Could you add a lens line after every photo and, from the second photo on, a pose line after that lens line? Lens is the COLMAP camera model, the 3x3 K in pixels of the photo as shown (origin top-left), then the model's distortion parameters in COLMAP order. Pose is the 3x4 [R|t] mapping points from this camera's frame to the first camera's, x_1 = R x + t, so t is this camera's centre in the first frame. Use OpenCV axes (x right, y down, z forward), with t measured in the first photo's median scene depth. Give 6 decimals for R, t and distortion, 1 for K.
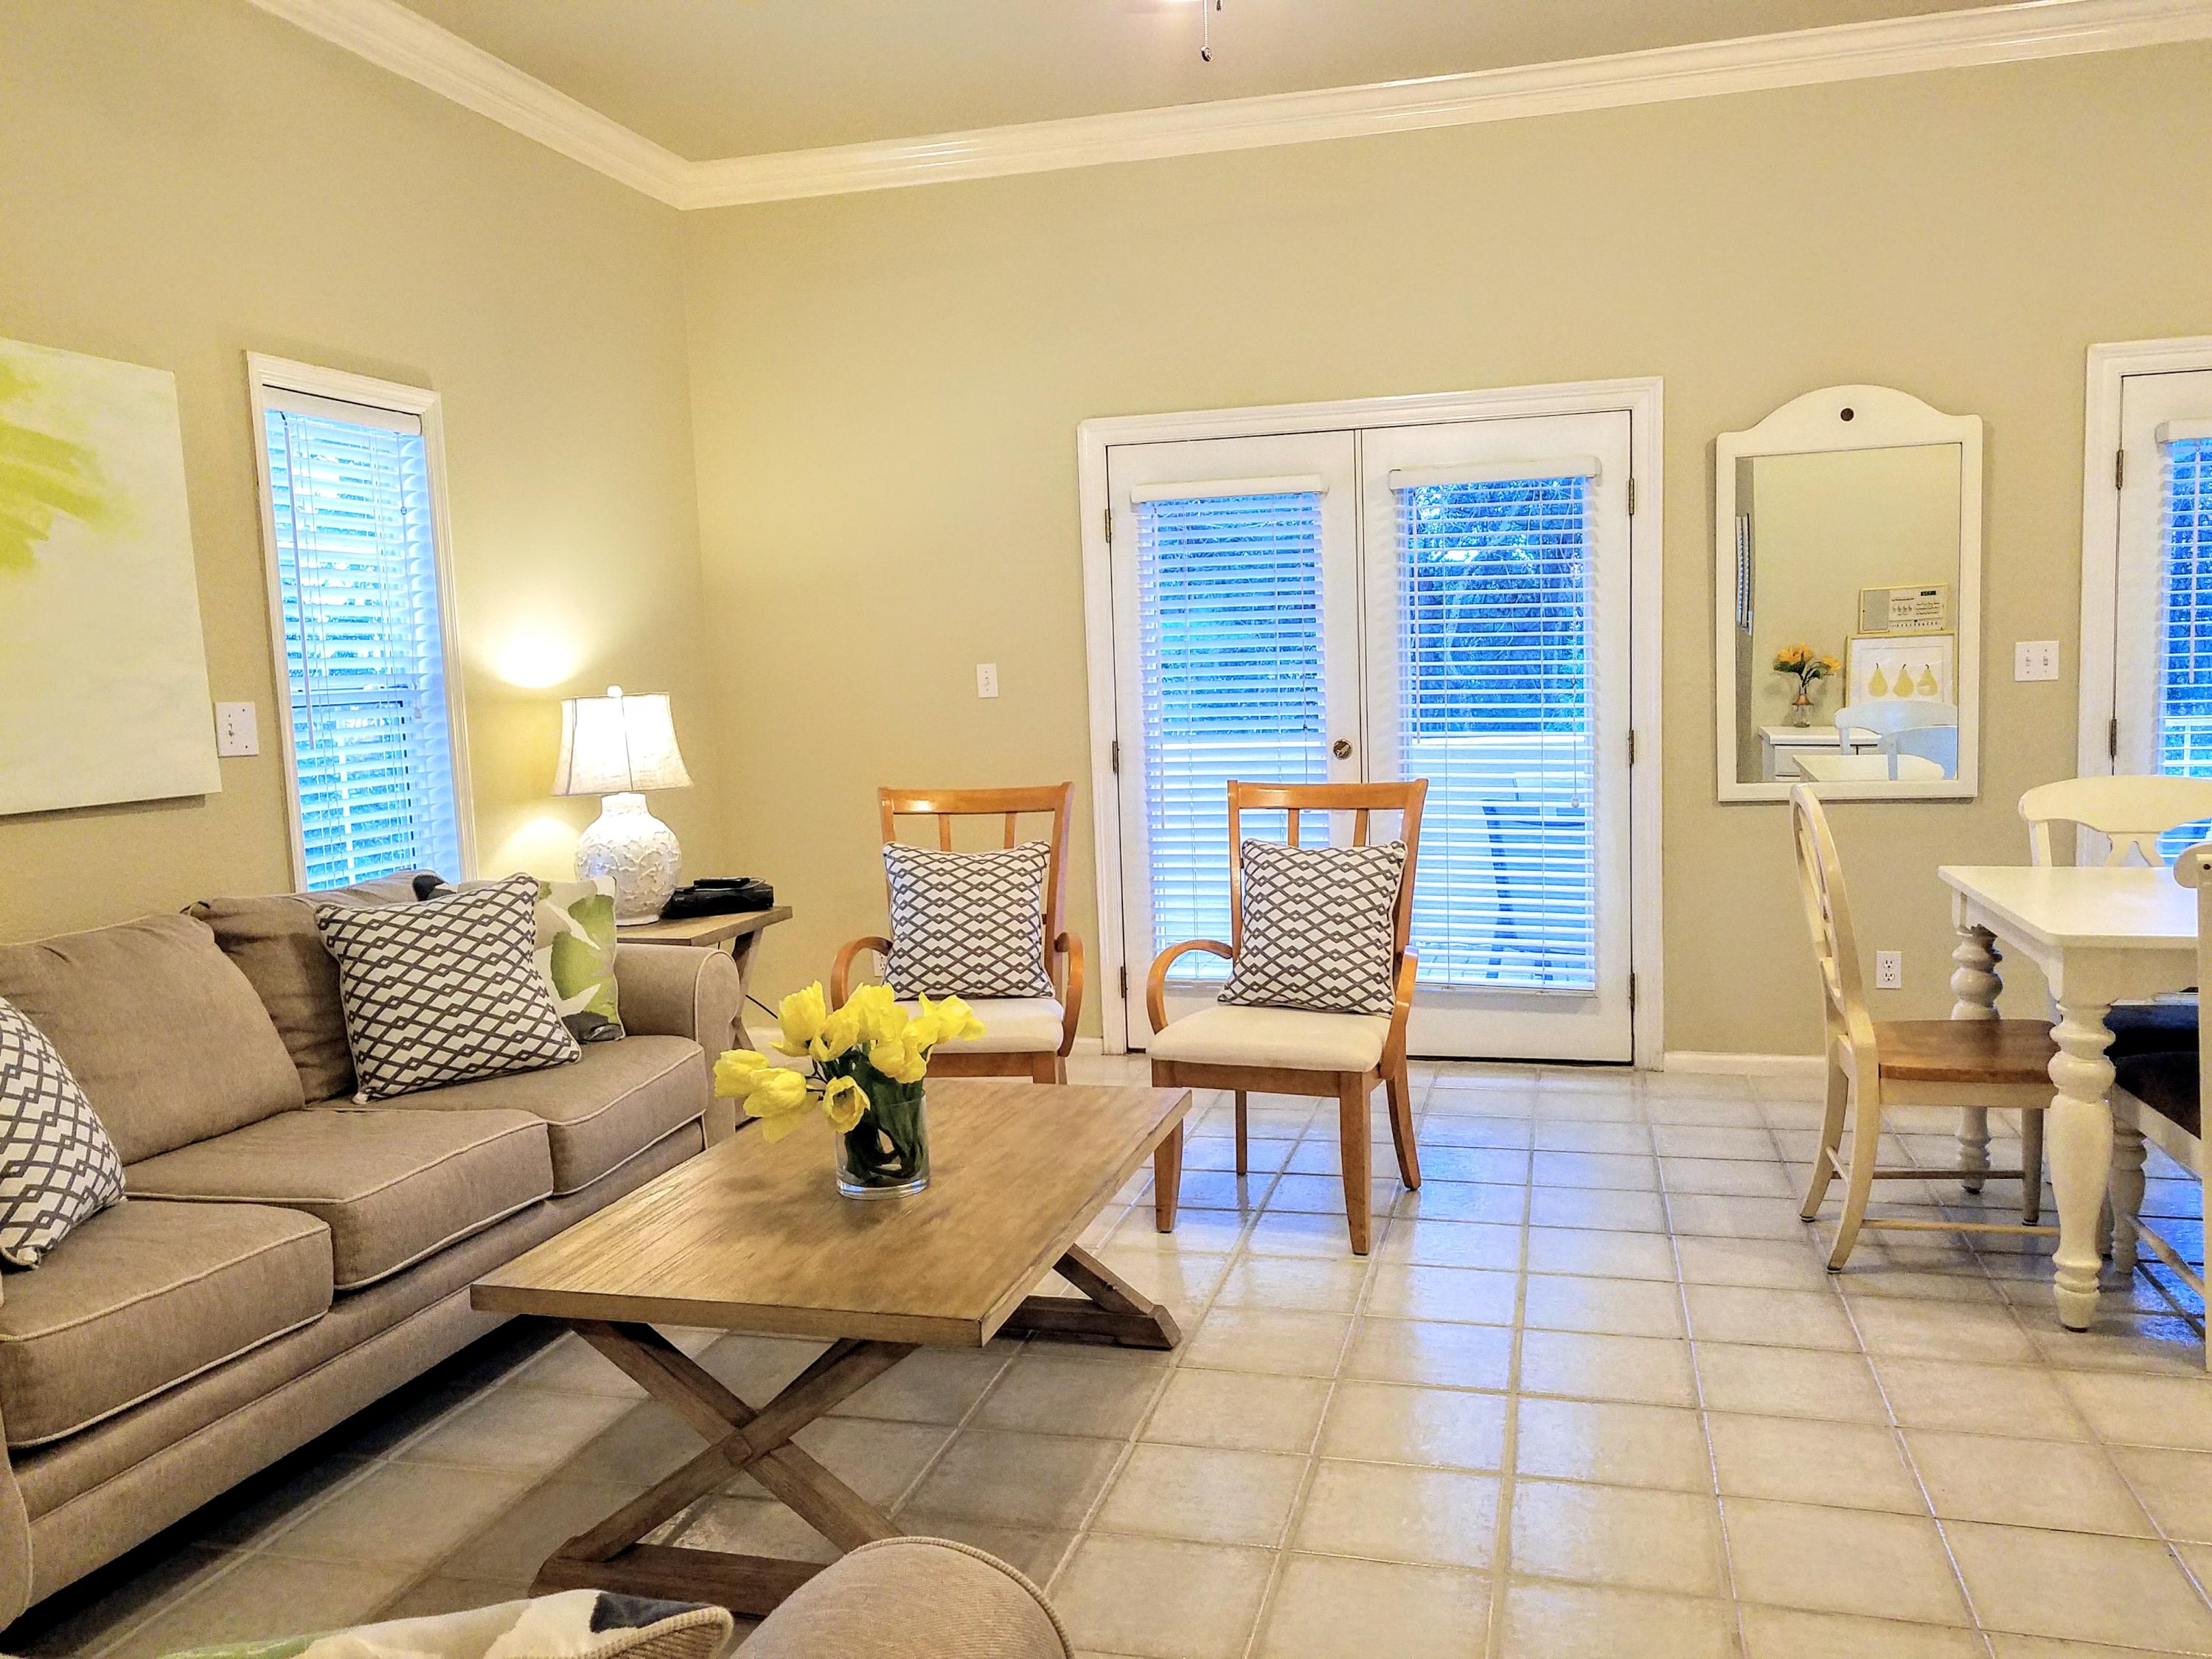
lens RADIAL K [[1719.5, 0, 1110.5], [0, 1719.5, 838.4], [0, 0, 1]] dist [0.003468, 0.000854]
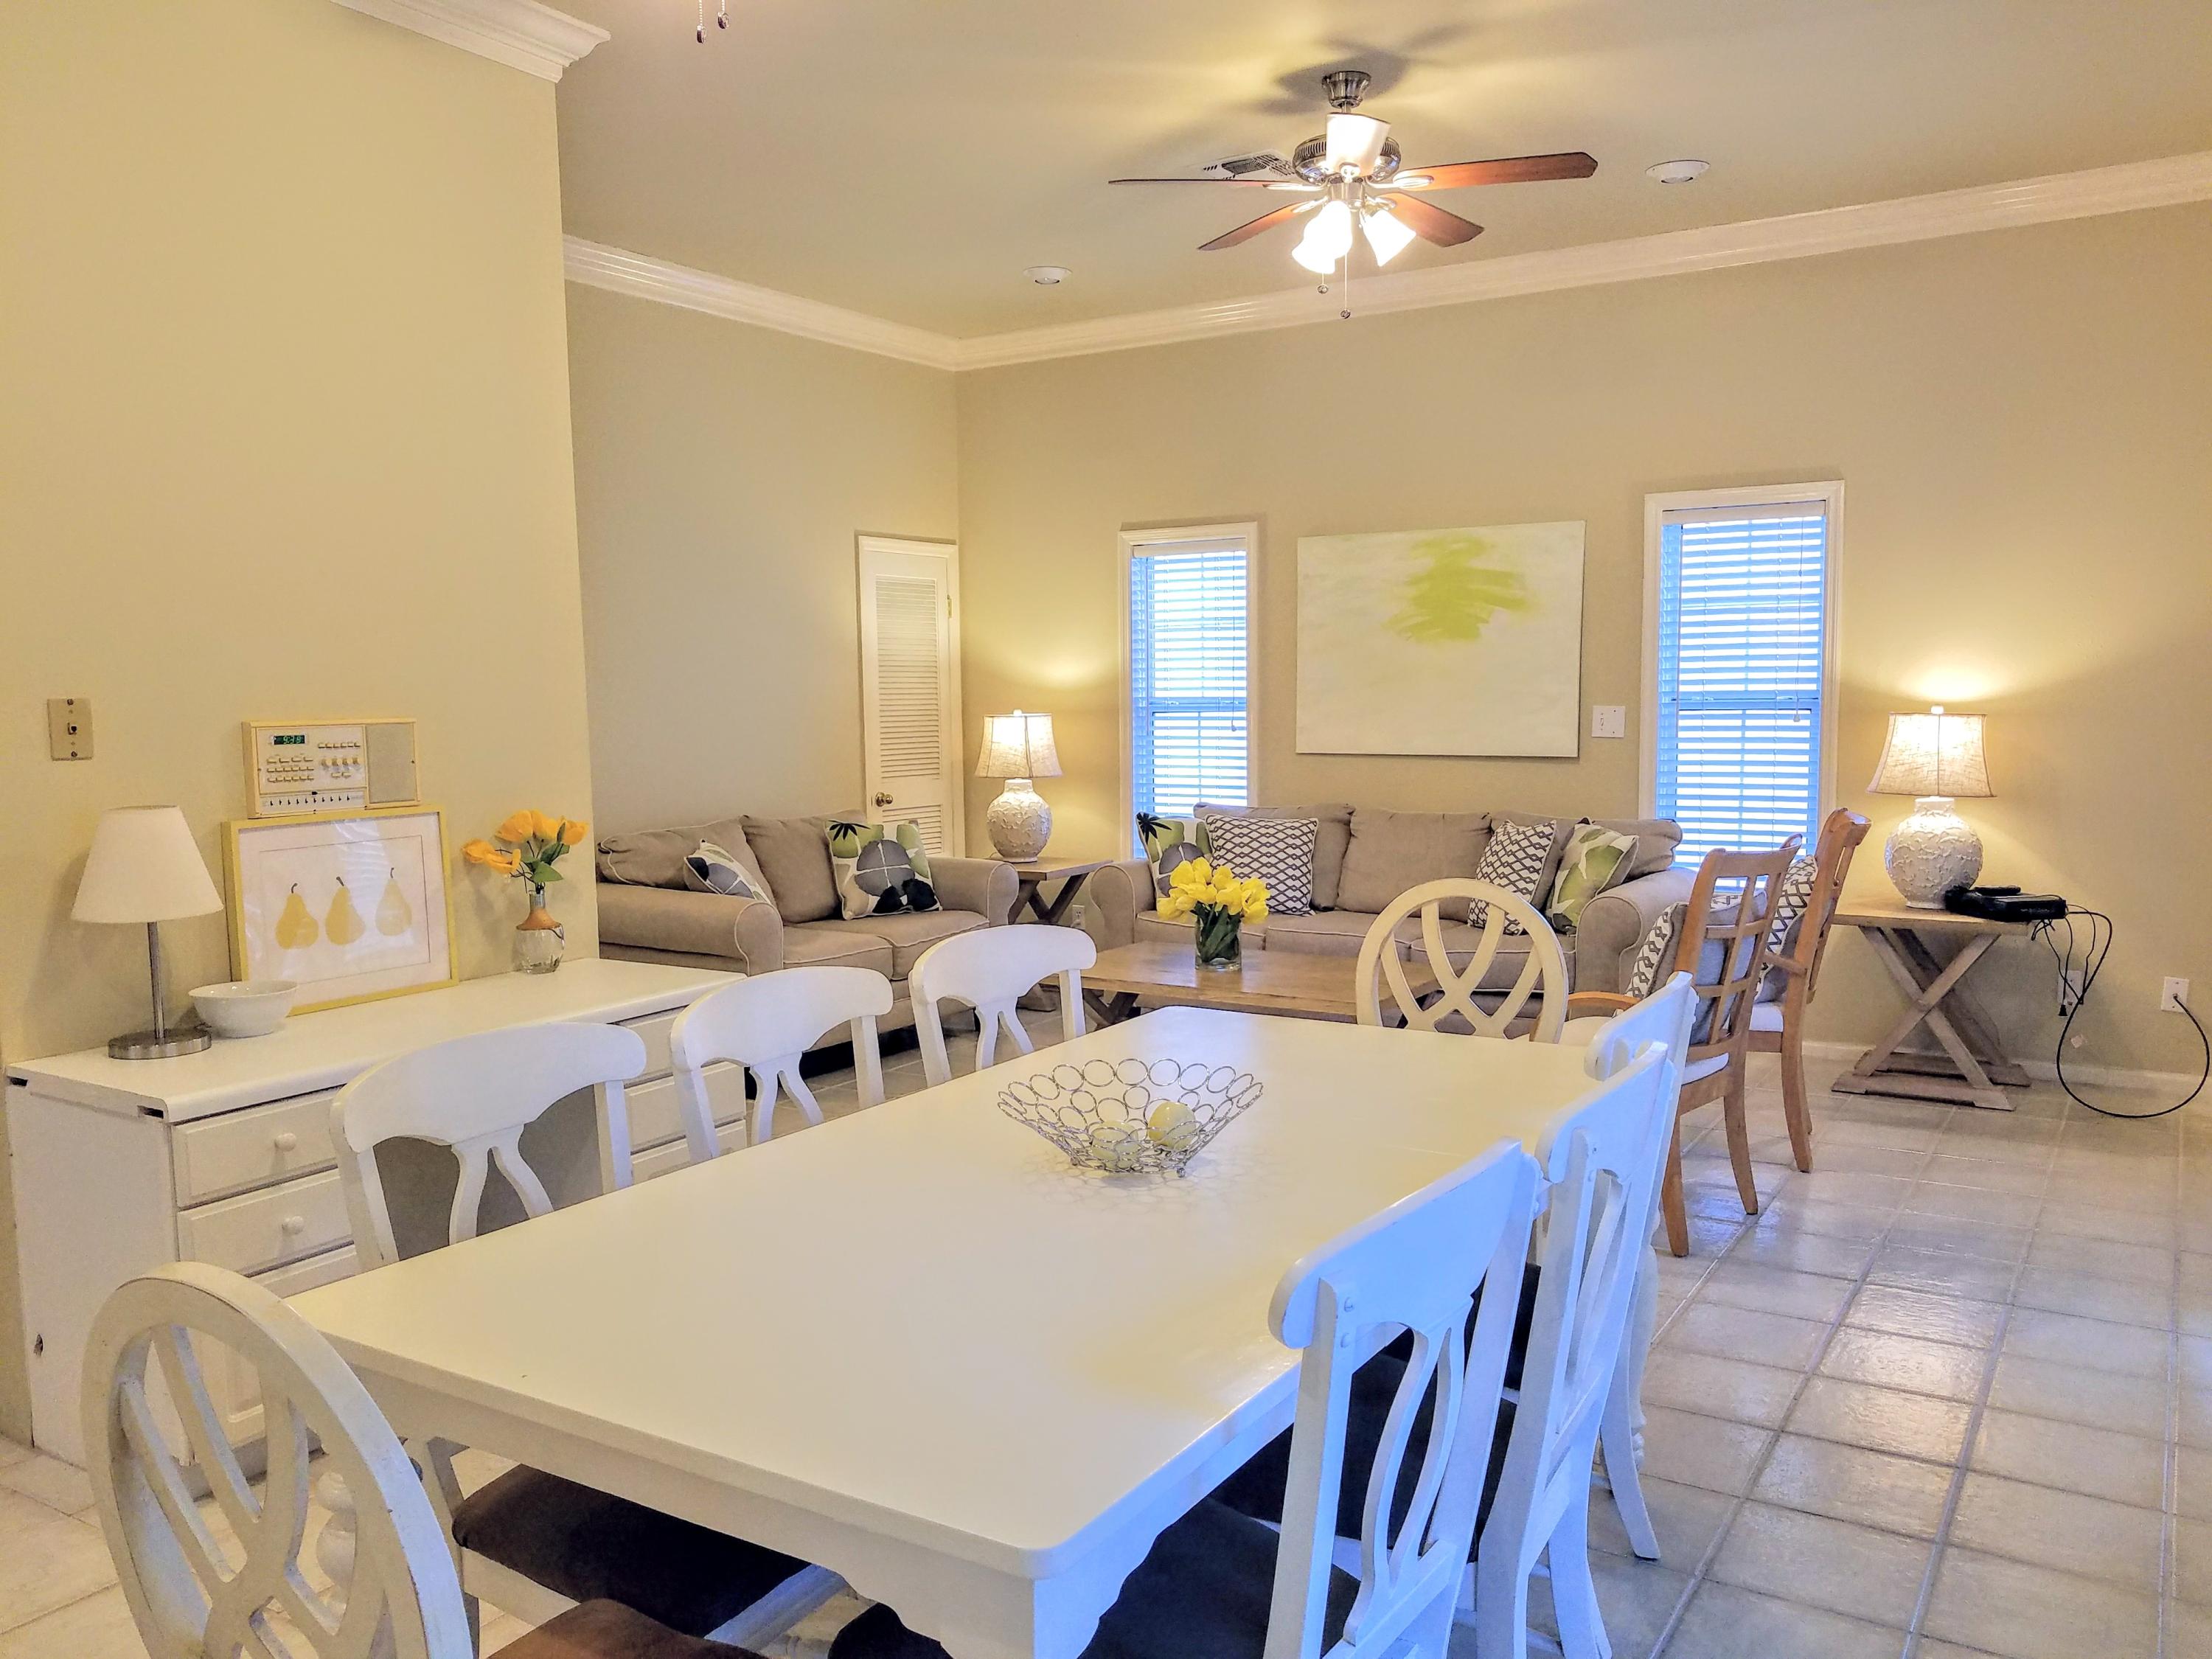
lens RADIAL K [[1729.7, 0, 1100.1], [0, 1729.7, 881.8], [0, 0, 1]] dist [-0.000600, -0.000490]
pose [[-0.294254, 0.145441, -0.944596, 1.303222], [-0.074297, 0.981881, 0.174326, -0.171699], [0.952835, 0.121476, -0.278117, 1.025641]]
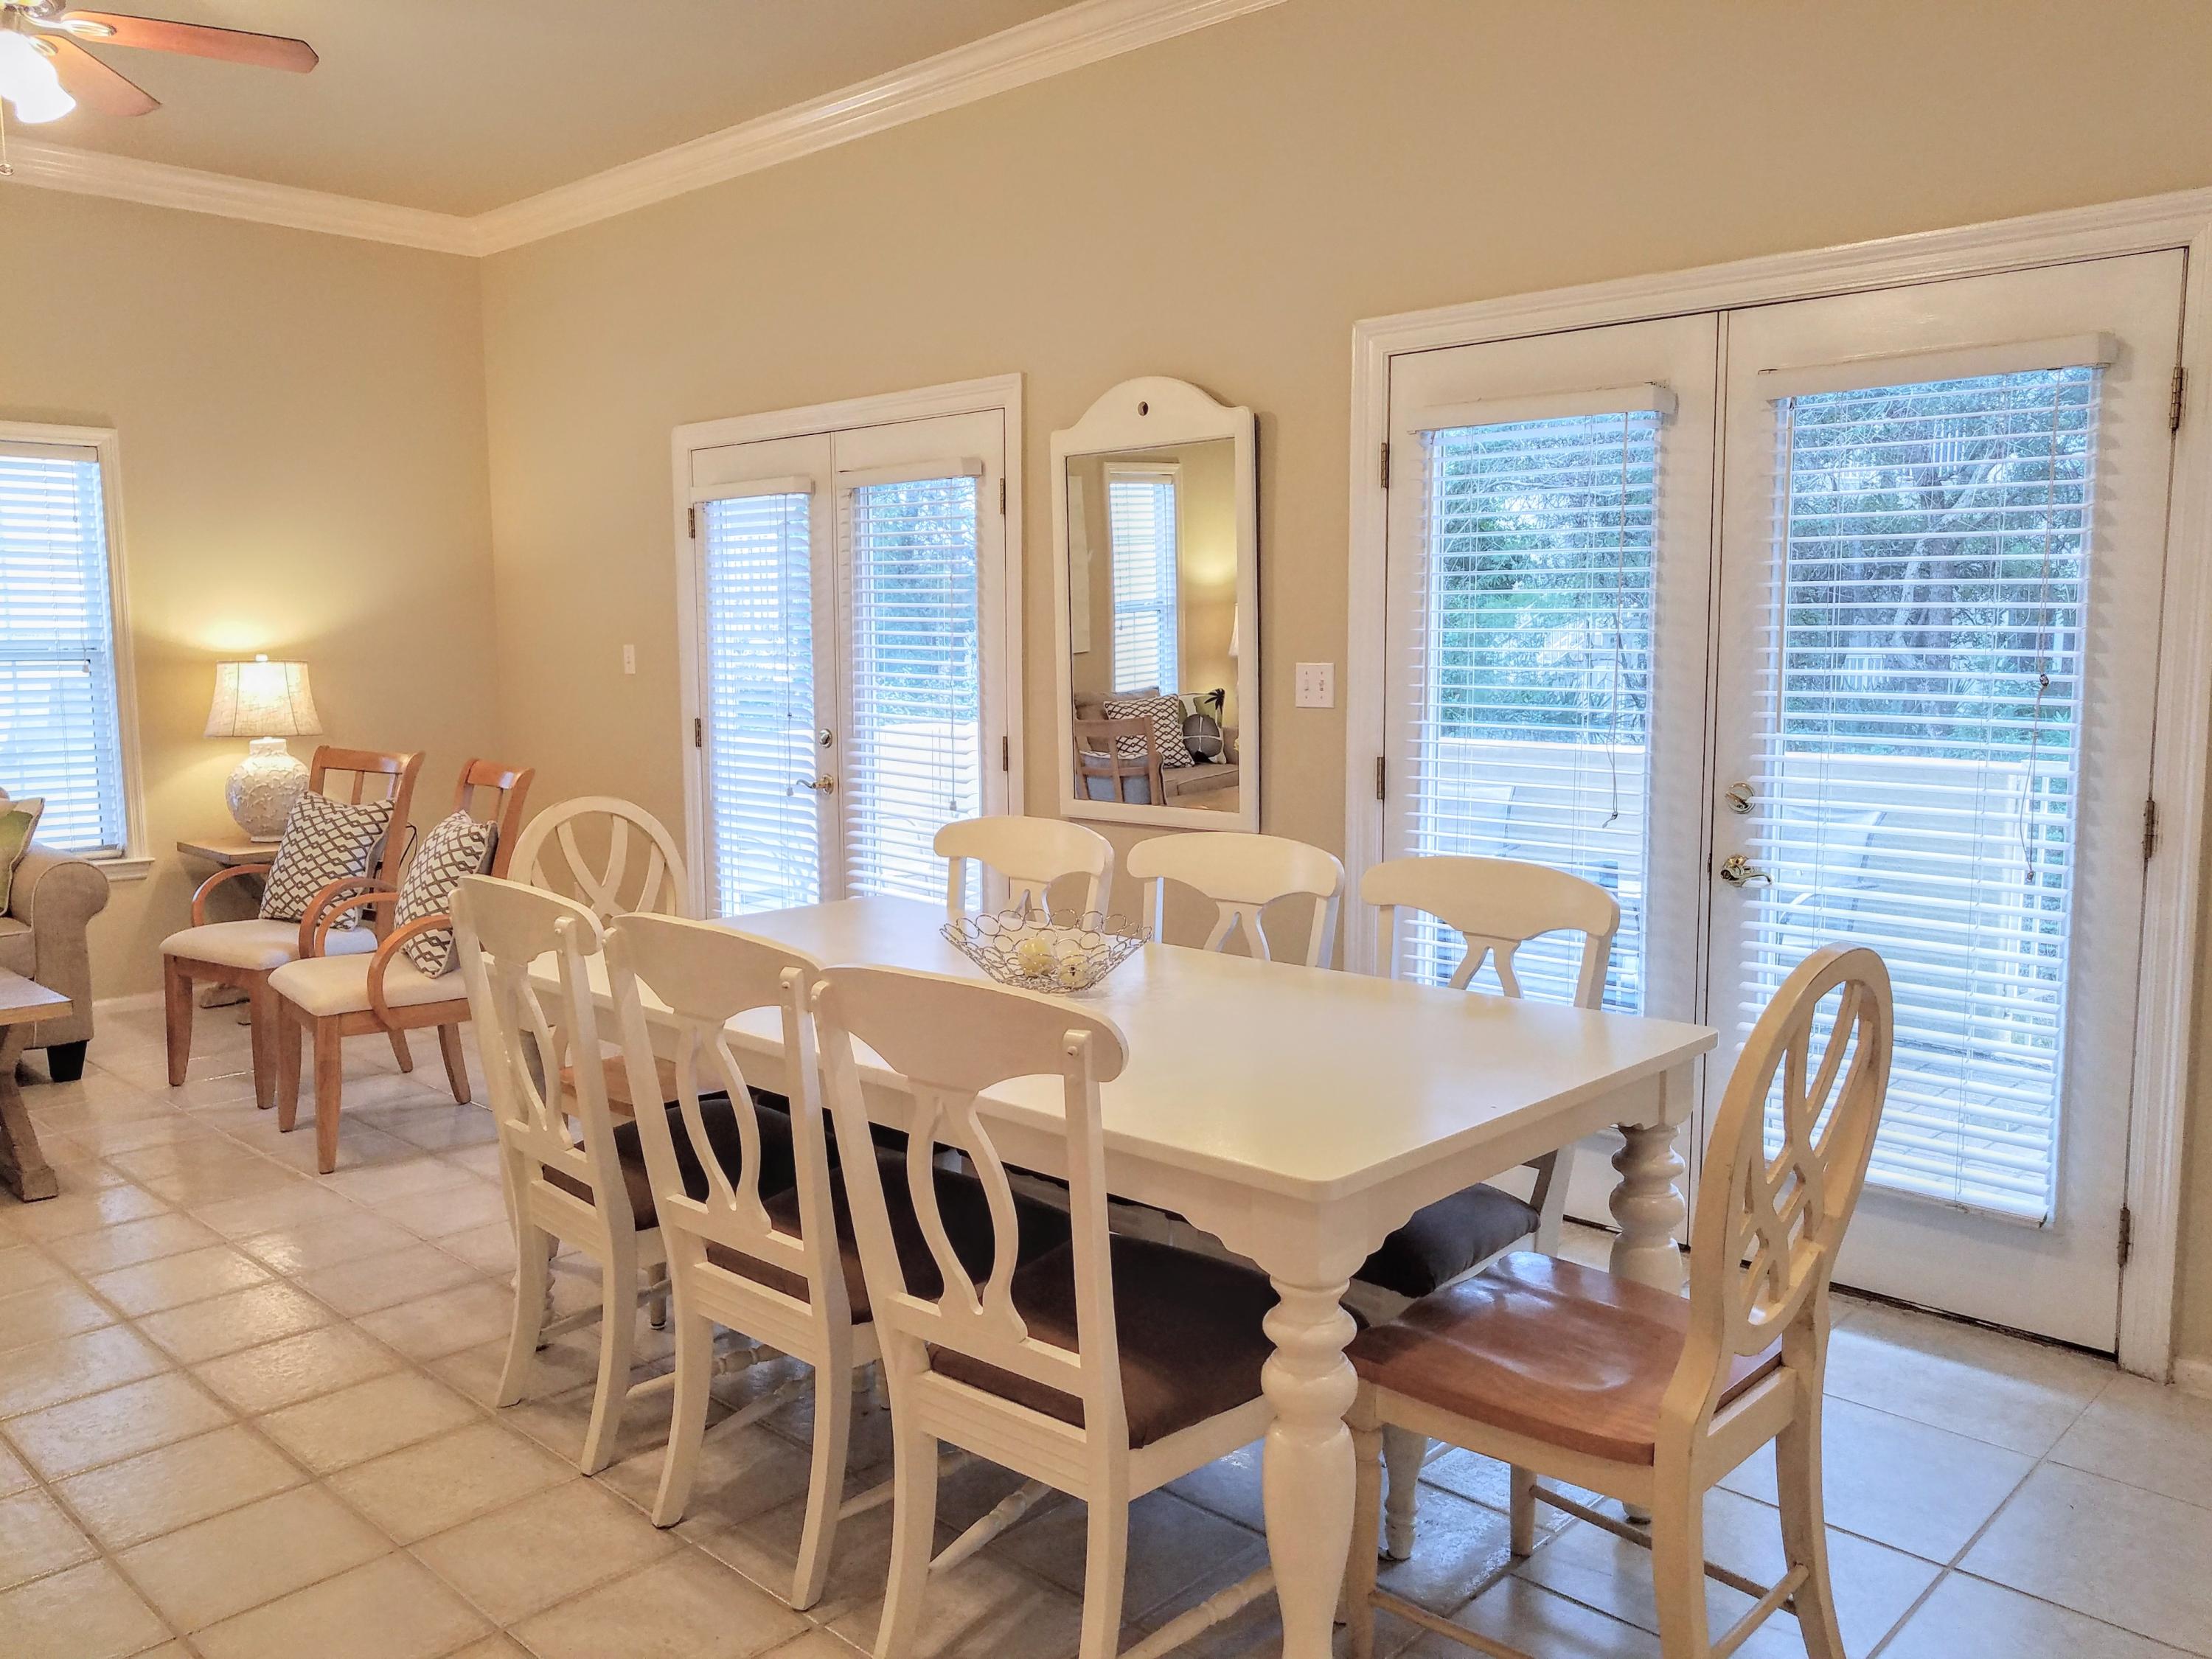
lens RADIAL K [[1720.7, 0, 1097.2], [0, 1720.7, 820.8], [0, 0, 1]] dist [-0.004176, -0.003889]
pose [[0.876026, 0.082586, -0.475140, 1.113441], [-0.076164, 0.996556, 0.032791, -0.069470], [0.476212, 0.007462, 0.879299, 0.227596]]
